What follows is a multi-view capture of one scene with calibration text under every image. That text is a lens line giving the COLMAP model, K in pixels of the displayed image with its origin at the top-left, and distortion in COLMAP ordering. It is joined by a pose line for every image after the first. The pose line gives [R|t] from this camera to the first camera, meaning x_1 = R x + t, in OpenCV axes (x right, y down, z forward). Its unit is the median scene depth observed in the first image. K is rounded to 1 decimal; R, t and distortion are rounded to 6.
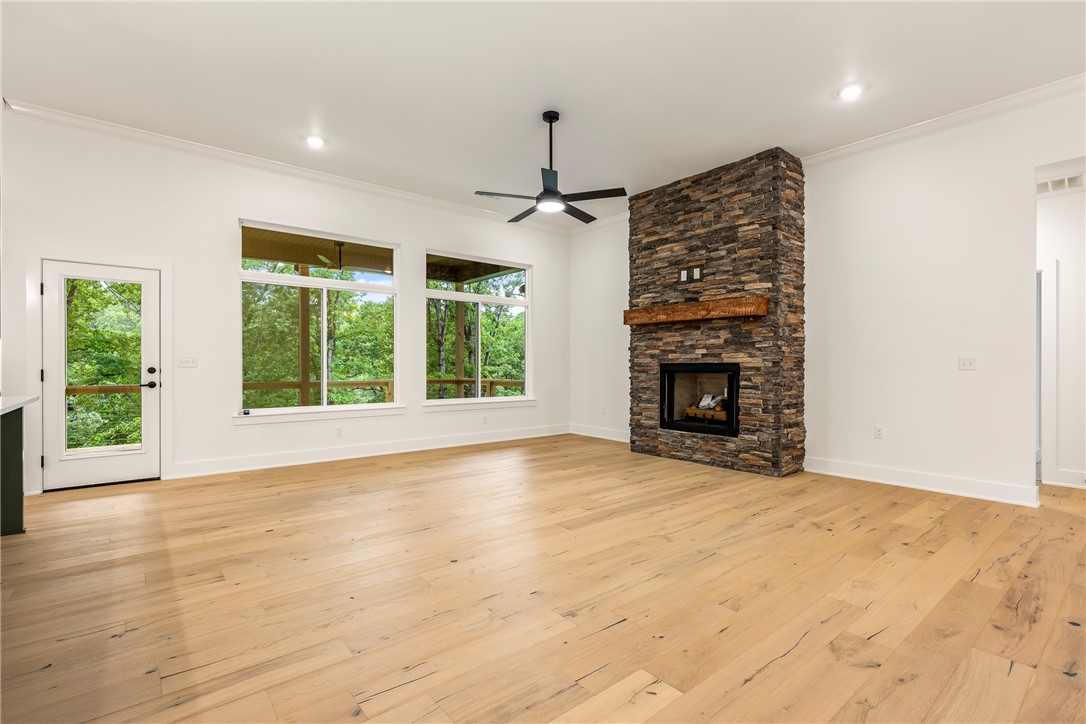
lens RADIAL K [[489.4, 0, 530.3], [0, 489.4, 356.2], [0, 0, 1]] dist [-0.000010, -0.000222]
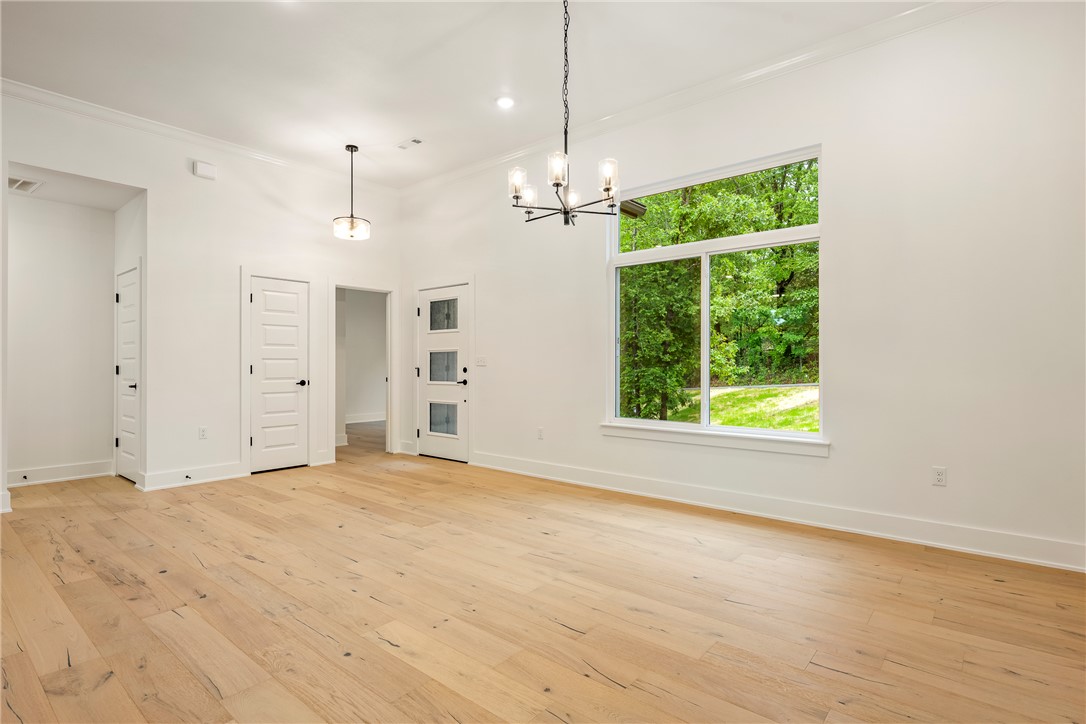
lens RADIAL K [[541.4, 0, 549.8], [0, 541.4, 361.5], [0, 0, 1]] dist [0.009269, -0.002634]
pose [[-0.202161, 0.003845, 0.979345, -0.198735], [-0.018524, 0.999798, -0.007749, -0.001947], [-0.979177, -0.019708, -0.202049, 0.132654]]
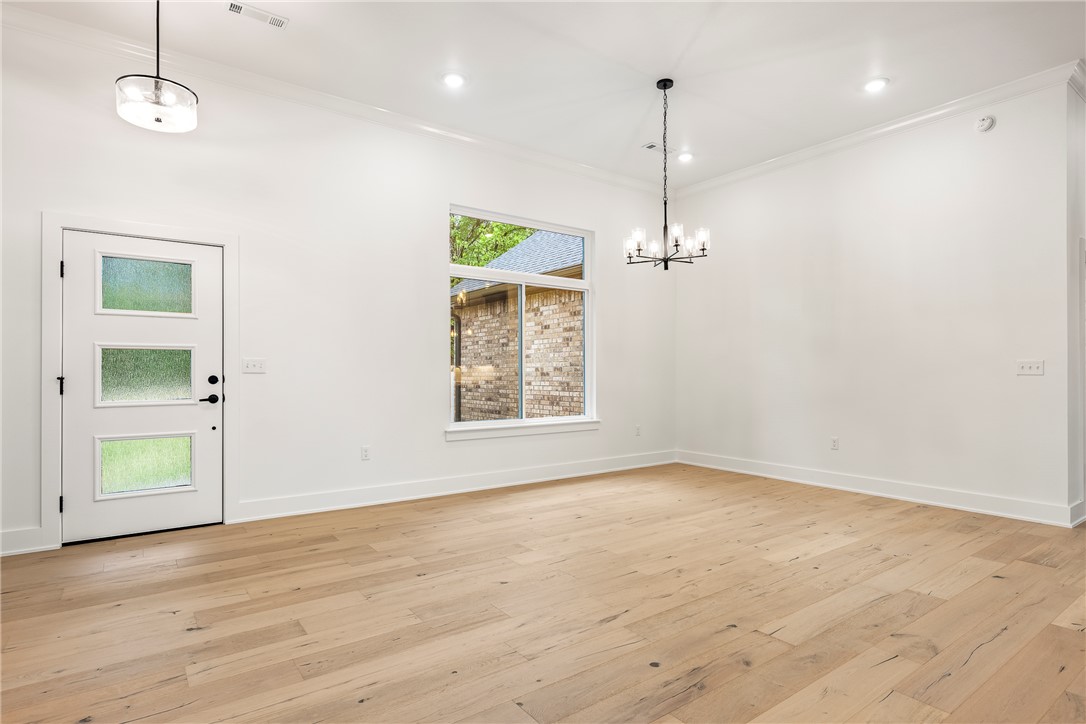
lens RADIAL K [[574.1, 0, 513.9], [0, 574.1, 365.9], [0, 0, 1]] dist [-0.004113, -0.000910]
pose [[-0.998400, -0.000219, 0.056545, 0.551026], [-0.001999, 0.999504, -0.031424, 0.016370], [-0.056510, -0.031486, -0.997905, 0.871500]]
